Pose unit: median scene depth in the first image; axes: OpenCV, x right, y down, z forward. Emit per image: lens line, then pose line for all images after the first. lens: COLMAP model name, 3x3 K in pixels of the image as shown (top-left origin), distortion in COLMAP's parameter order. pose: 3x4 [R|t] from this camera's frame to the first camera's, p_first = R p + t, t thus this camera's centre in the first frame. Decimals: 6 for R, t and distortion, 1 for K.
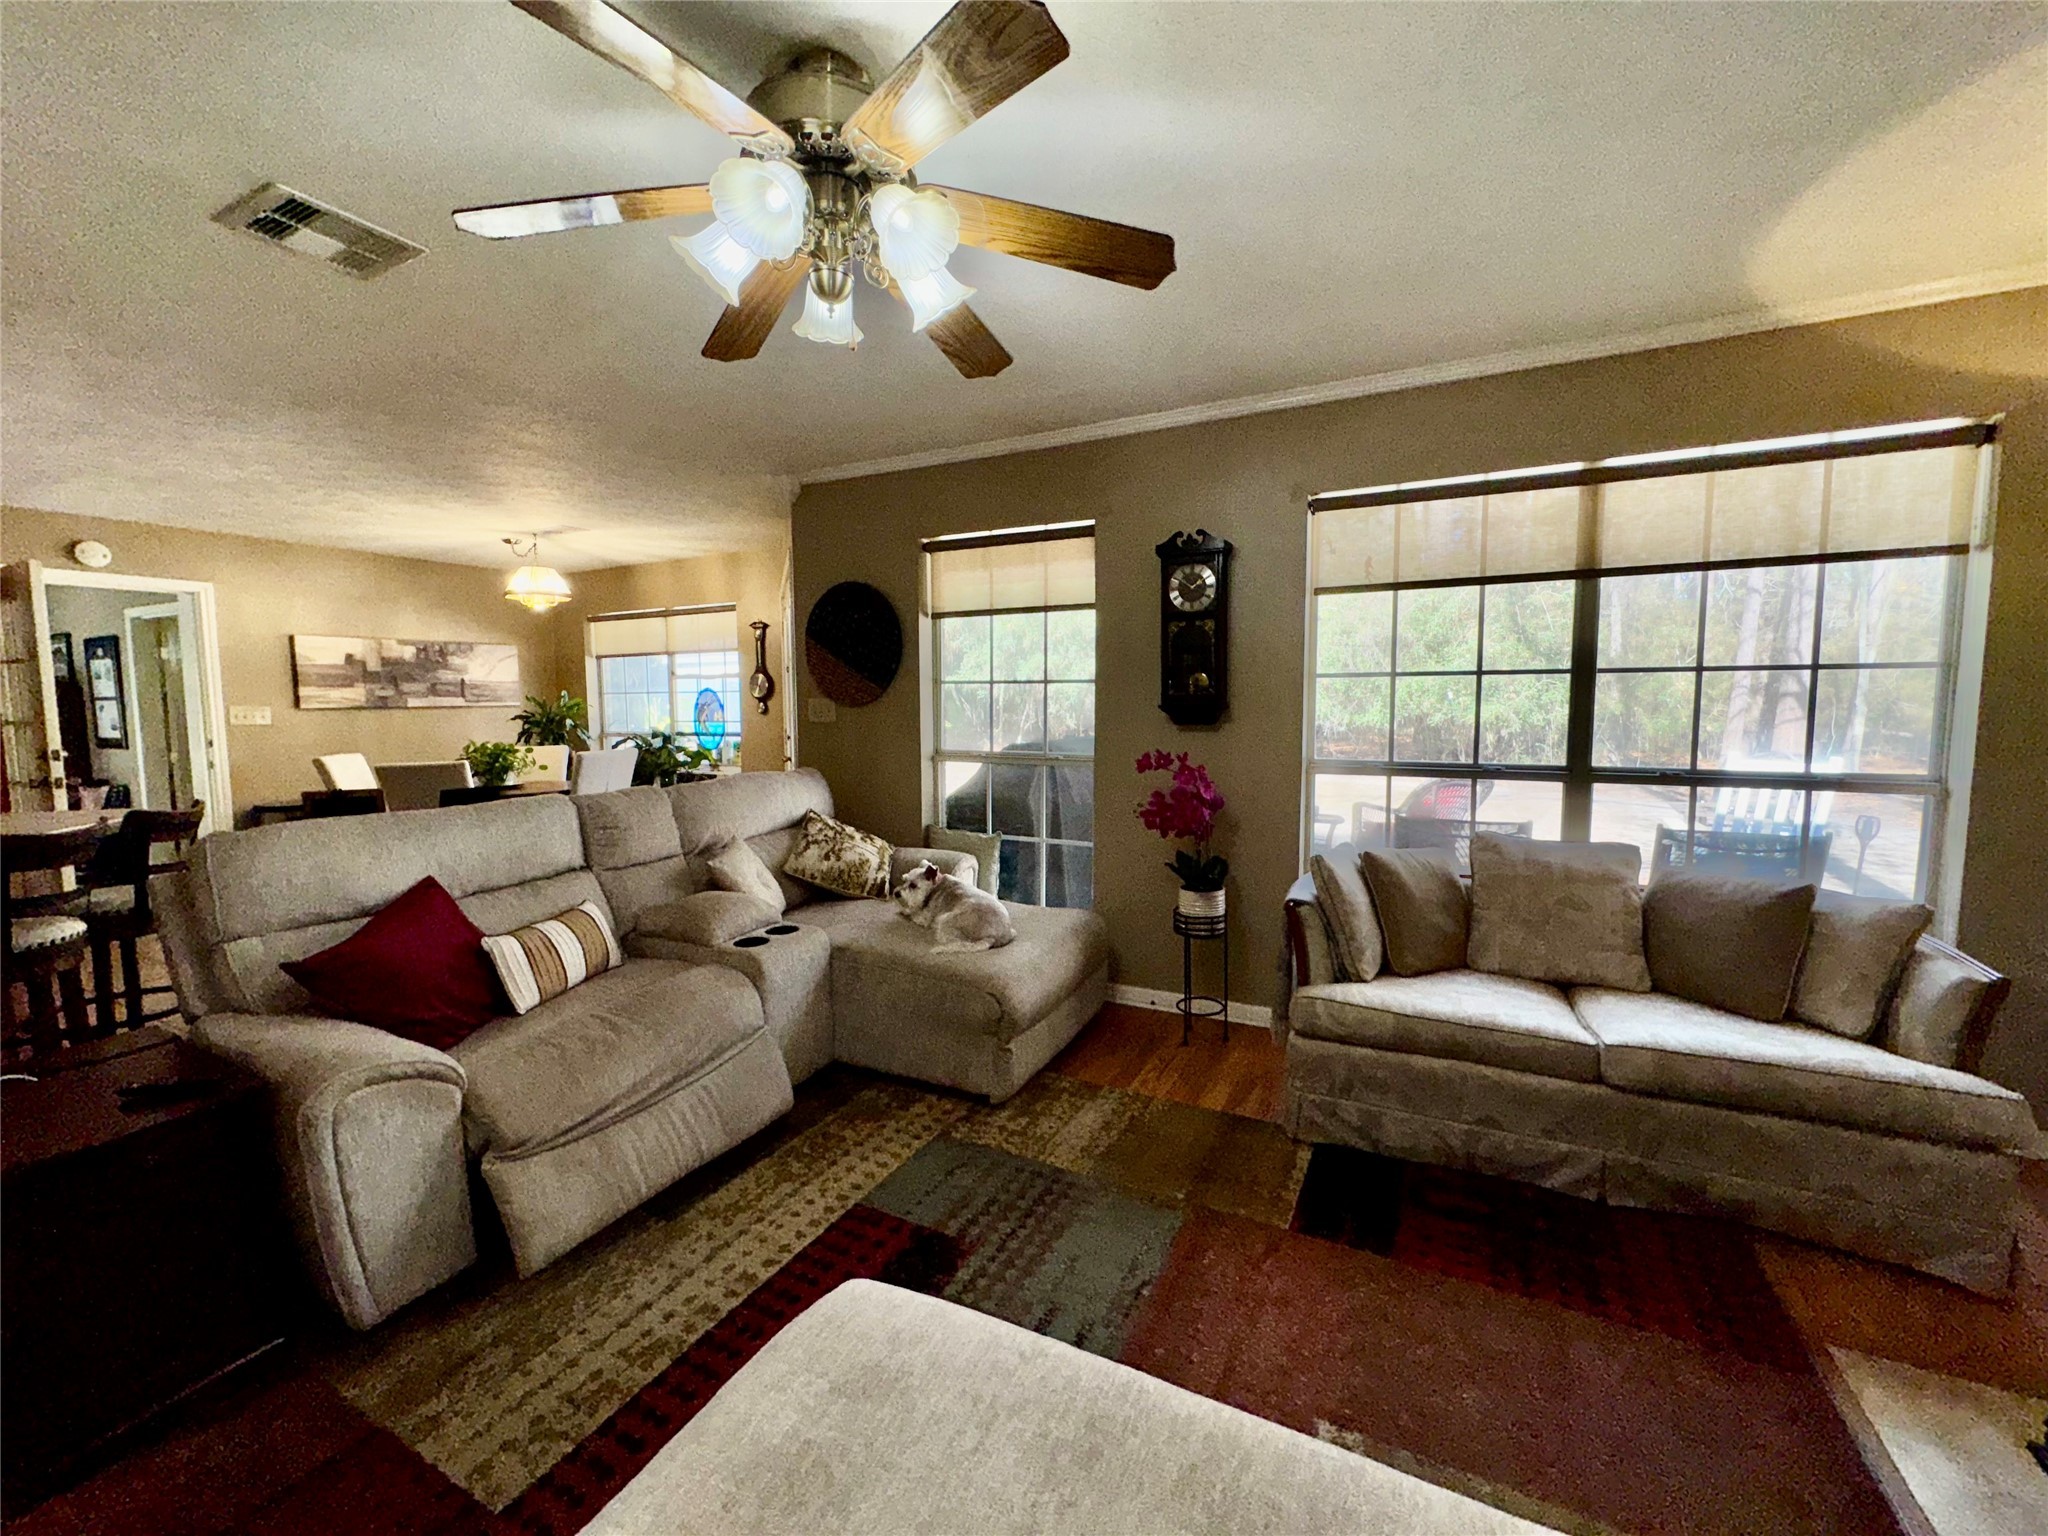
lens RADIAL K [[814.3, 0, 1023.0], [0, 814.3, 763.9], [0, 0, 1]] dist [-0.002978, 0.000510]
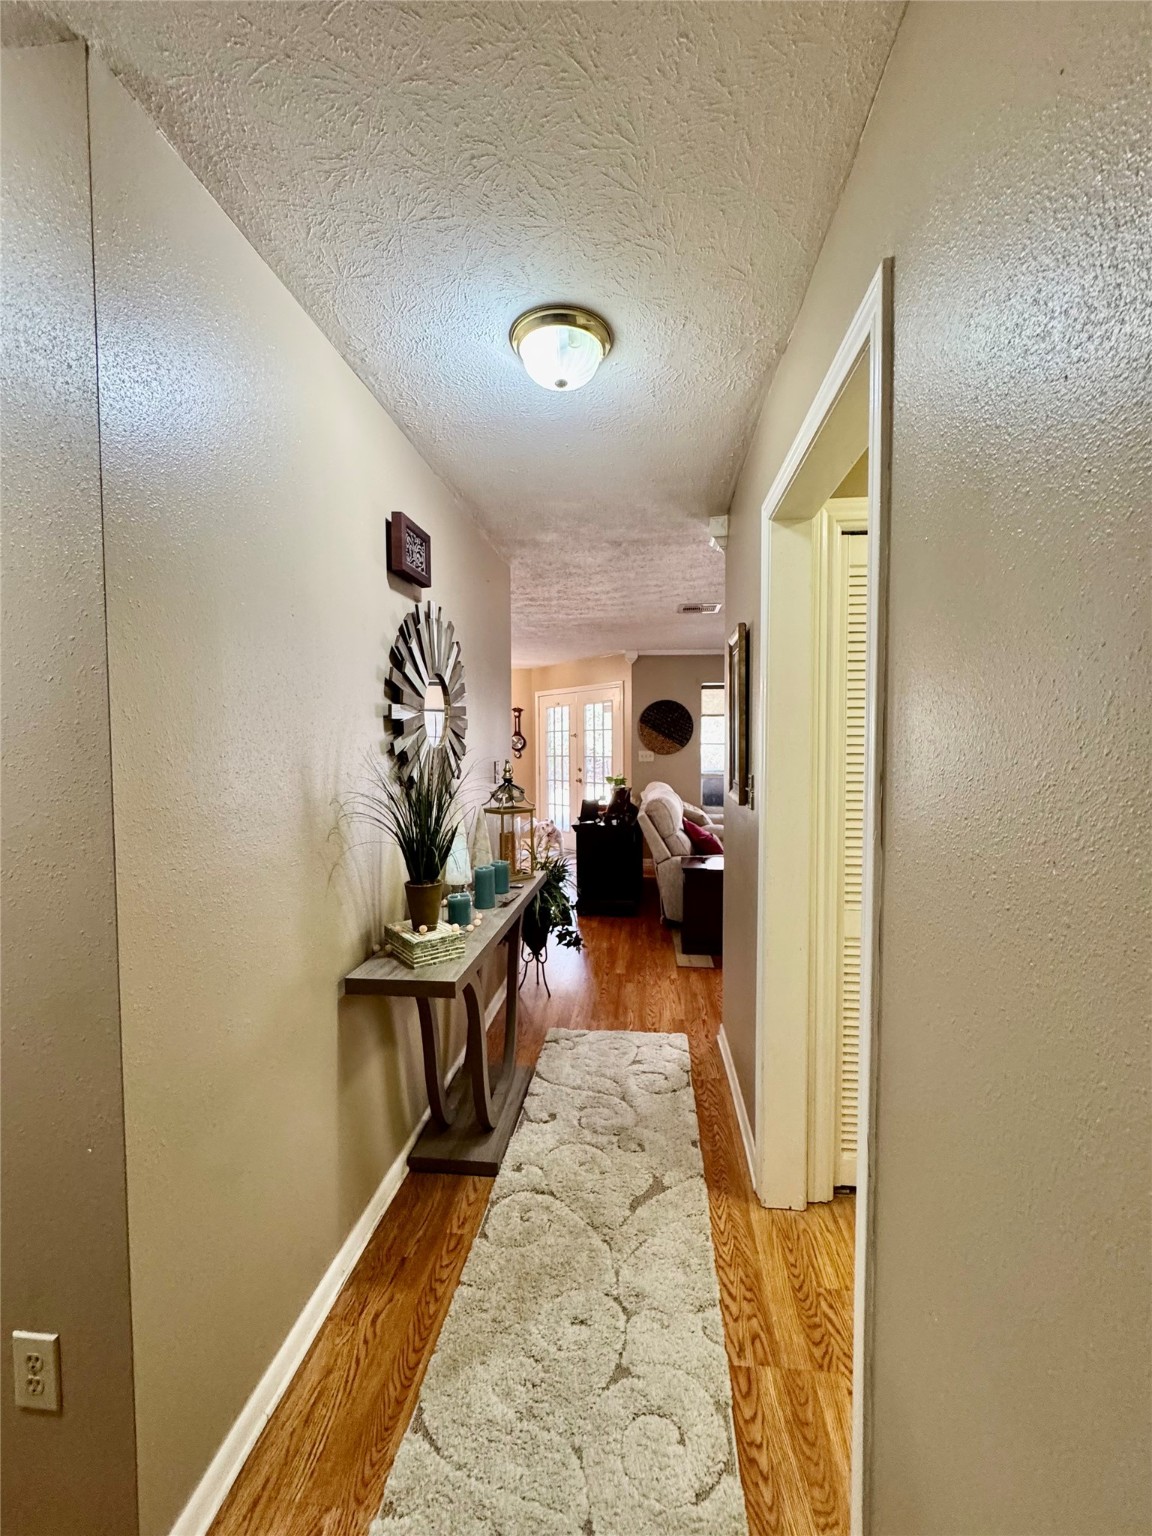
lens RADIAL K [[610.7, 0, 579.0], [0, 610.7, 767.7], [0, 0, 1]] dist [-0.002978, 0.000510]
pose [[0.937868, -0.021808, 0.346307, -0.736793], [0.033850, 0.999013, -0.028761, 0.004824], [-0.345338, 0.038696, 0.937680, -0.361271]]
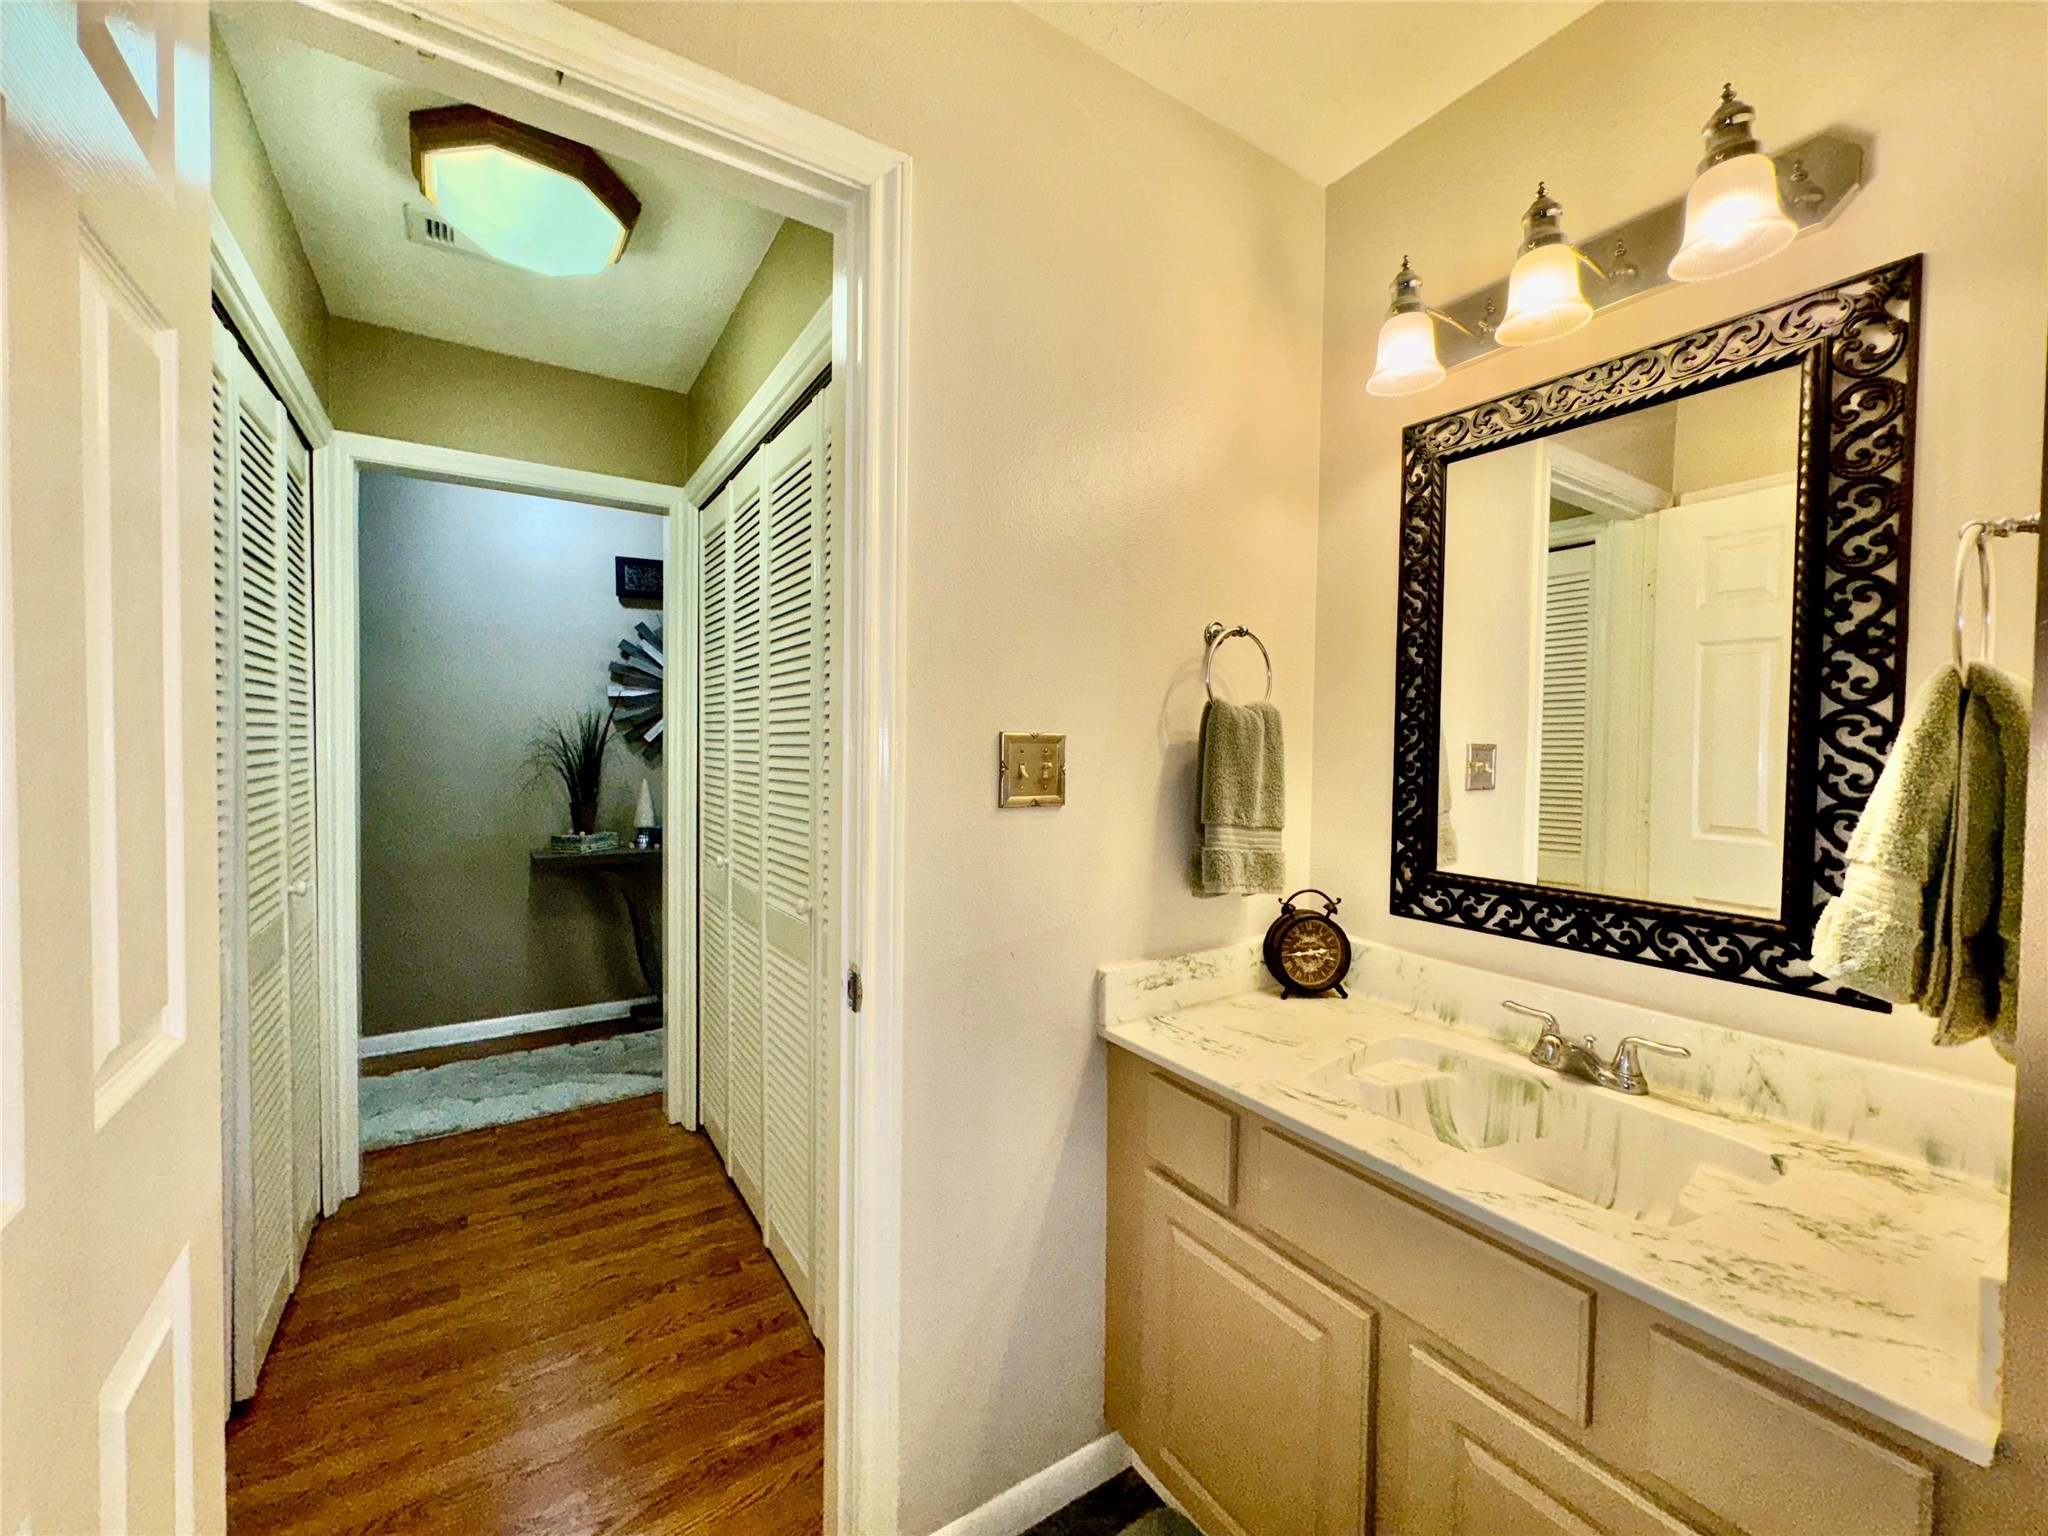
lens RADIAL K [[814.3, 0, 1030.3], [0, 814.3, 760.6], [0, 0, 1]] dist [-0.002978, 0.000510]
pose [[0.868603, 0.028269, -0.494702, 2.401008], [-0.055120, 0.997687, -0.039769, 0.093265], [0.492433, 0.061811, 0.868152, -0.650612]]
